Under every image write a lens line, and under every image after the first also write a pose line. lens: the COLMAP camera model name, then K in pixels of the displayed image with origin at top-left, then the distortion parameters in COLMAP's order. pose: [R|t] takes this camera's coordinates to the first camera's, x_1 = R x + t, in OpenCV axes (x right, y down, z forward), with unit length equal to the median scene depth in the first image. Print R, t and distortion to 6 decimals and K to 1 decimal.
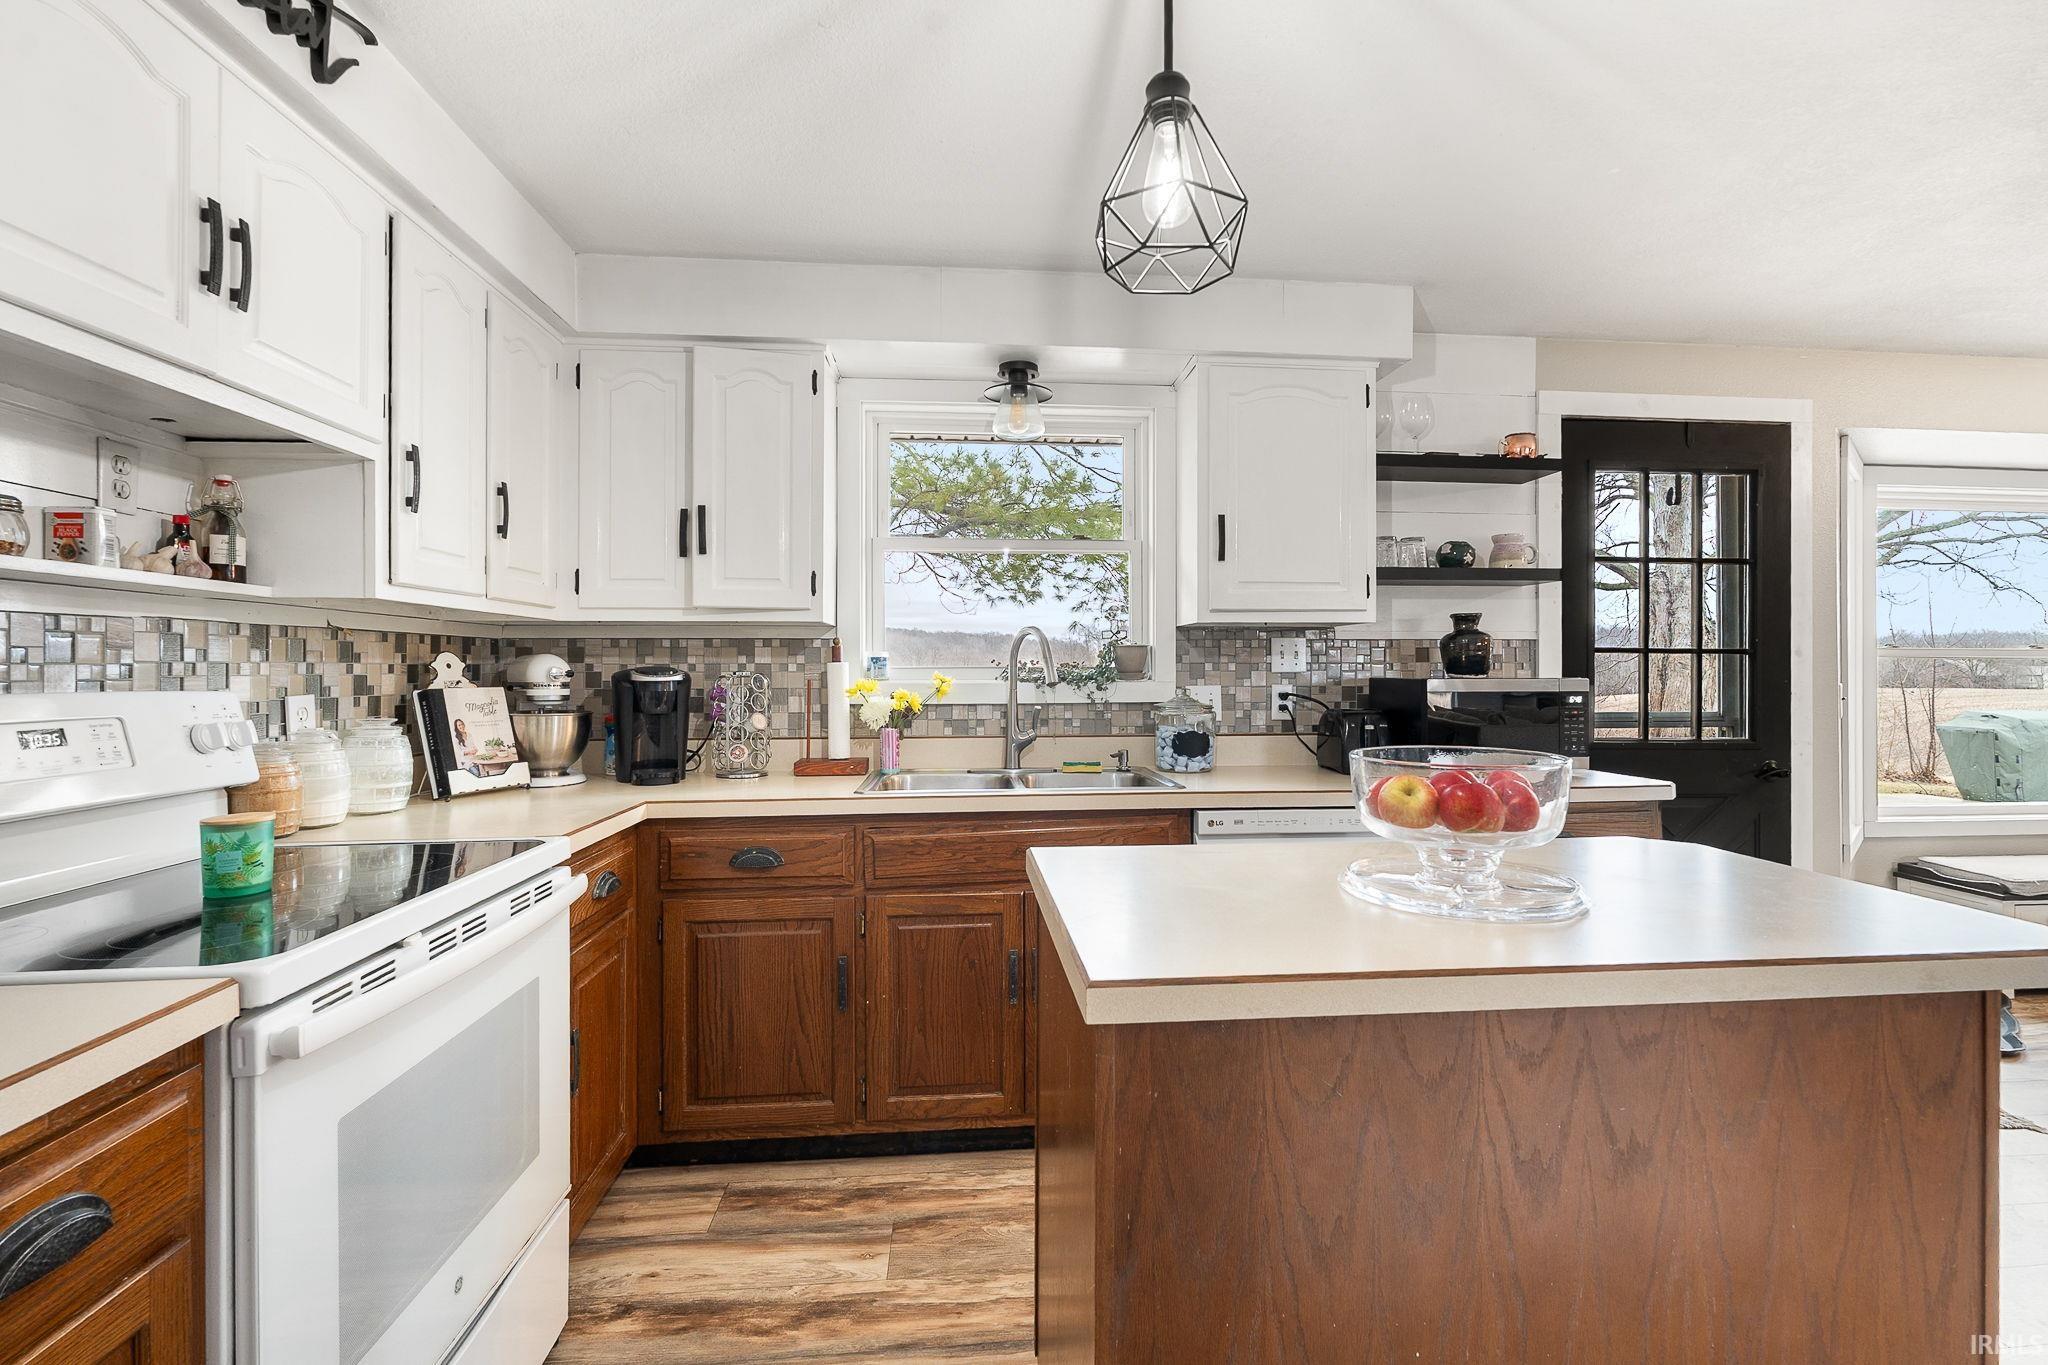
lens RADIAL K [[899.2, 0, 1033.7], [0, 899.2, 665.0], [0, 0, 1]] dist [-0.003532, -0.000684]
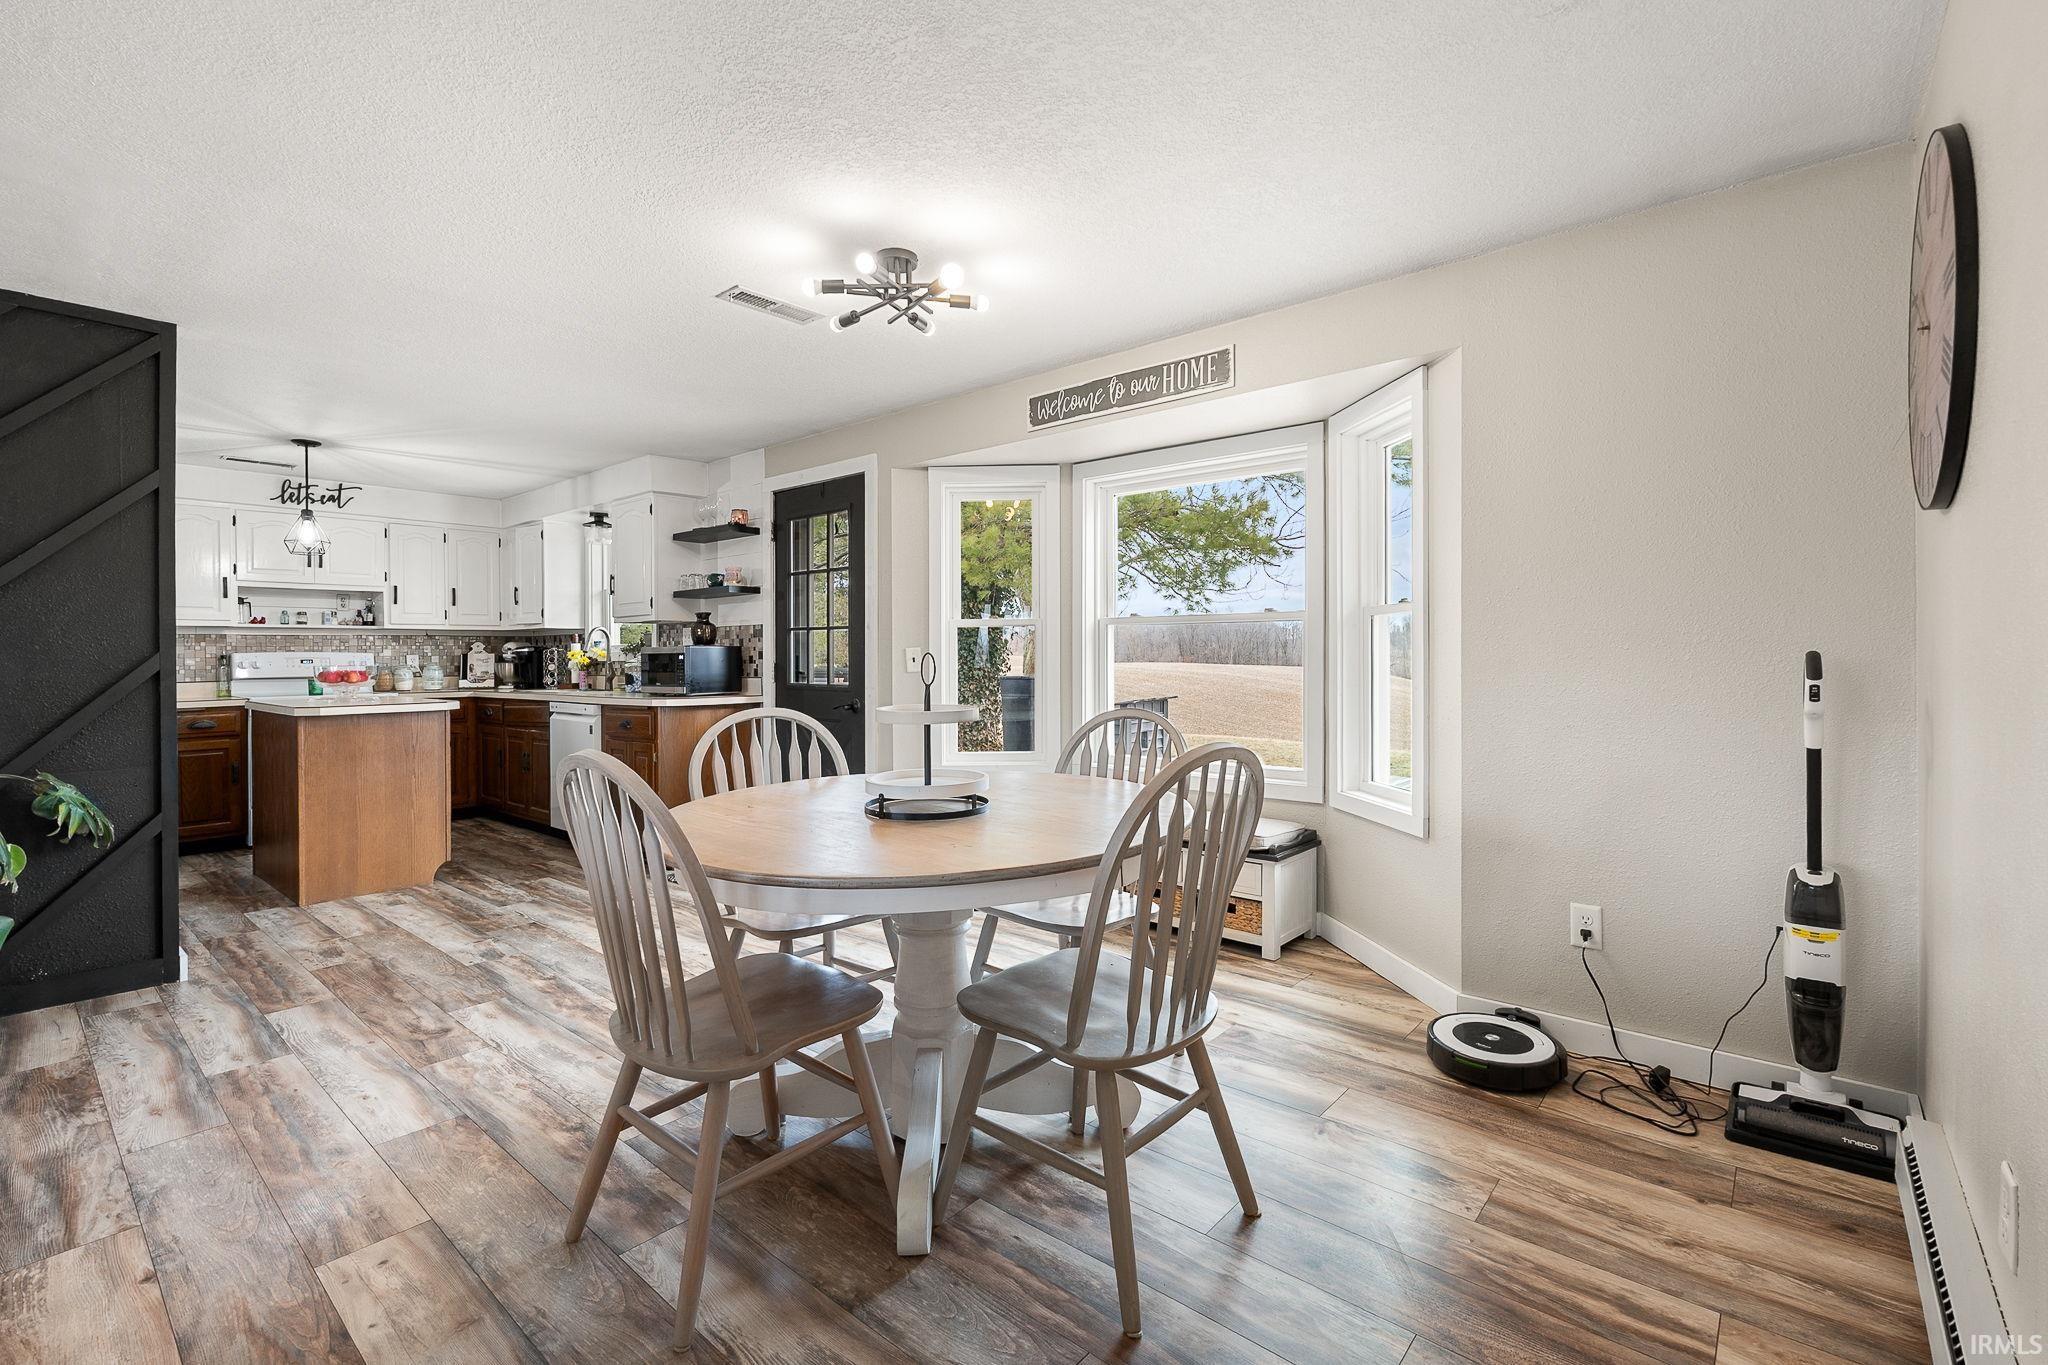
lens RADIAL K [[914.5, 0, 1032.0], [0, 914.5, 647.5], [0, 0, 1]] dist [0.003287, 0.000157]
pose [[0.690955, -0.010866, -0.722817, 2.340696], [0.008840, 0.999939, -0.006582, 0.034045], [0.722844, -0.001842, 0.691009, 0.174826]]
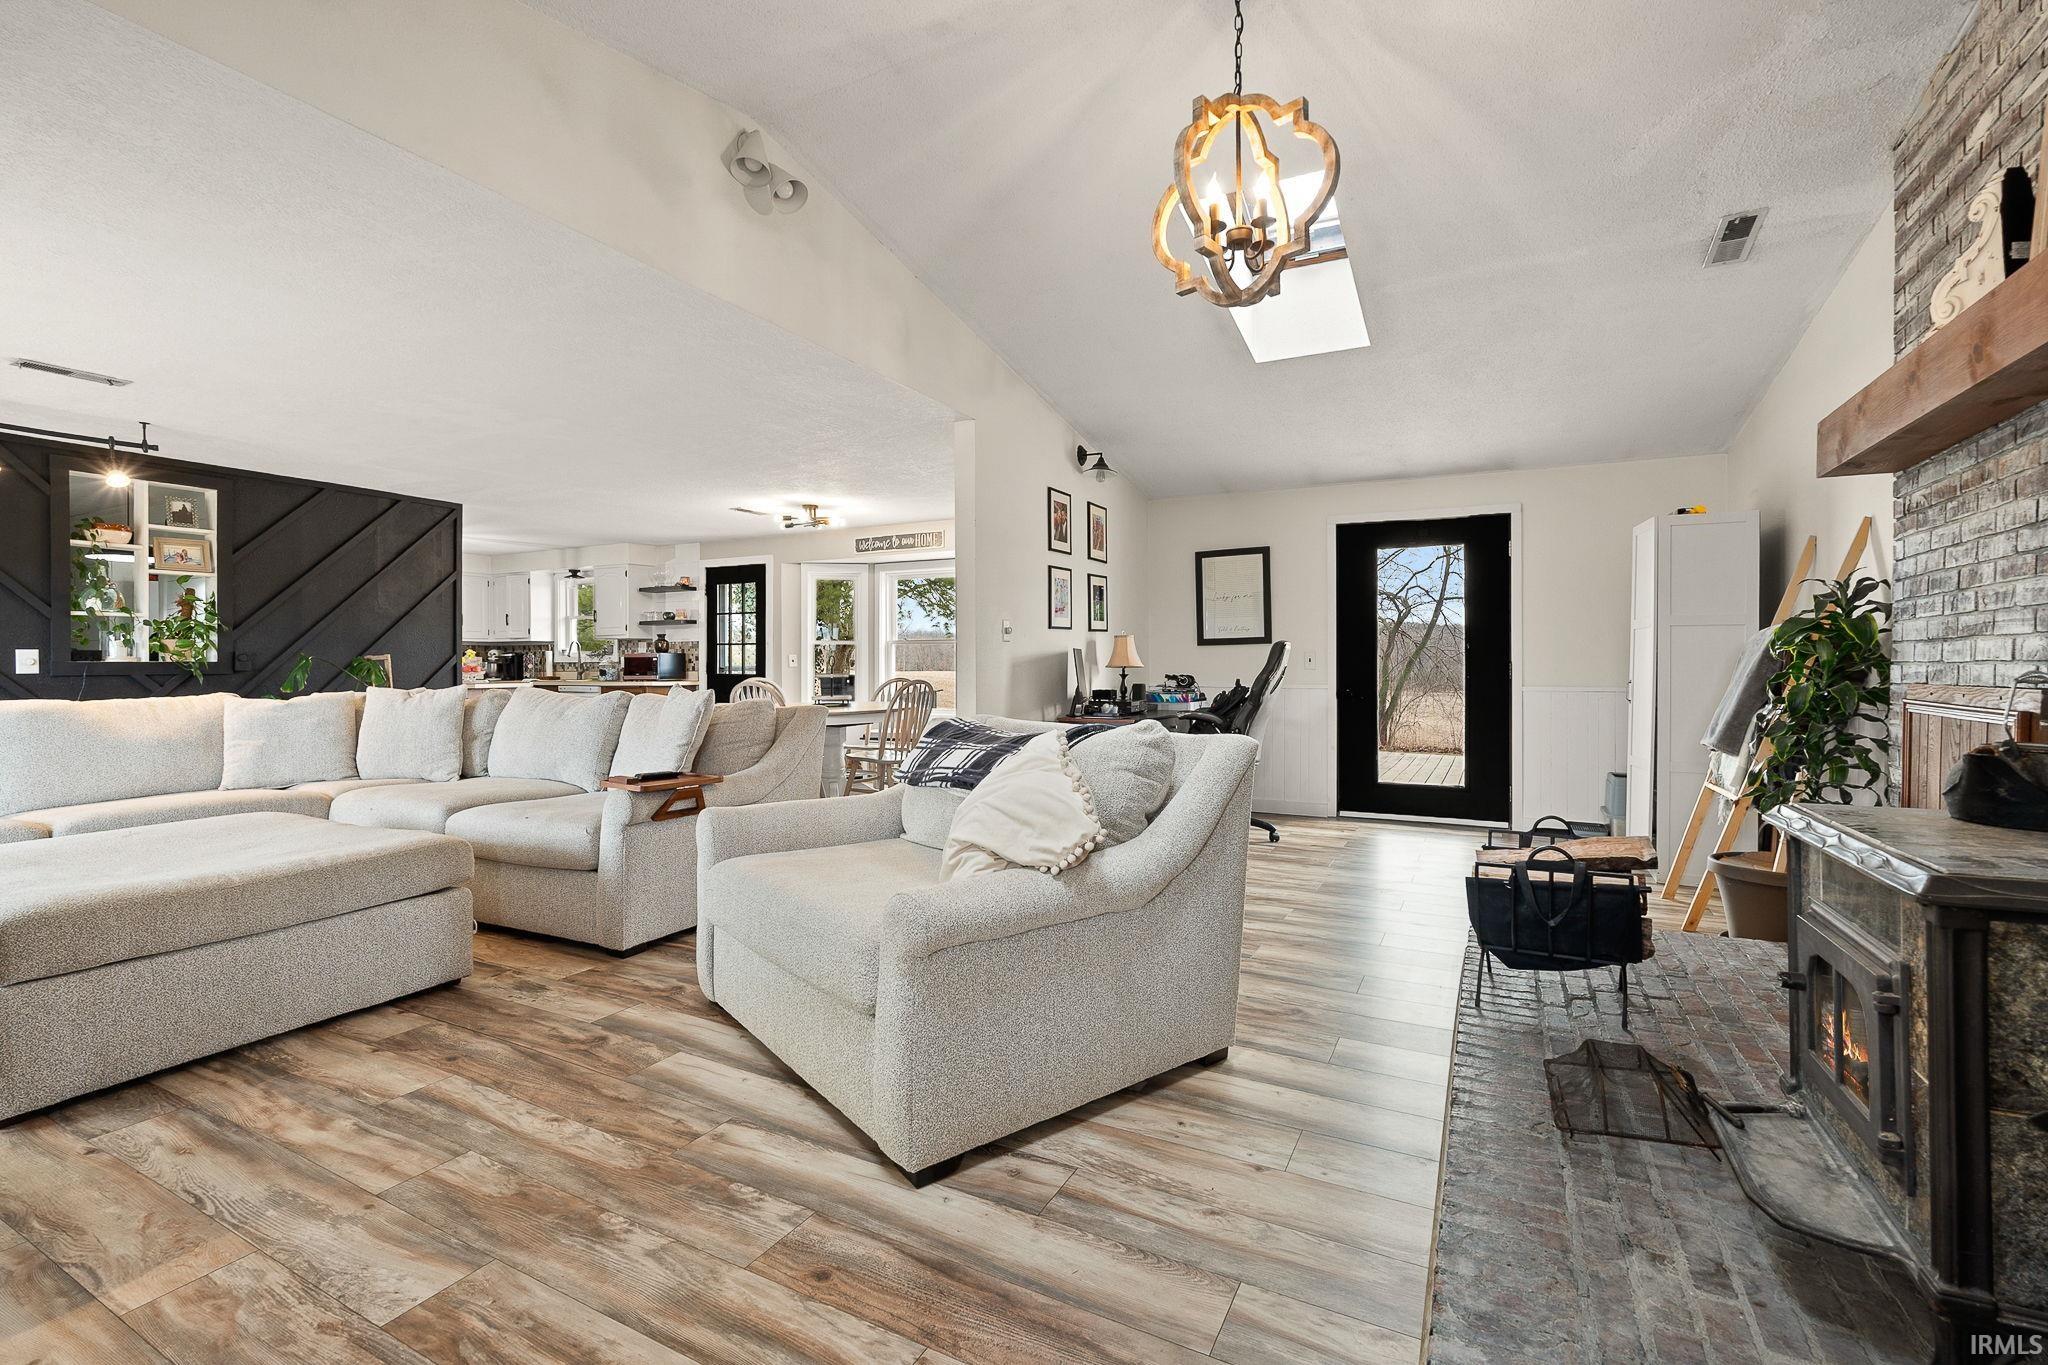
lens RADIAL K [[899.2, 0, 1033.7], [0, 899.2, 665.0], [0, 0, 1]] dist [-0.003532, -0.000684]
pose [[0.840380, -0.001892, -0.541994, 3.437313], [0.005344, 0.999974, 0.004795, 0.048327], [0.541971, -0.006926, 0.840369, -1.042802]]
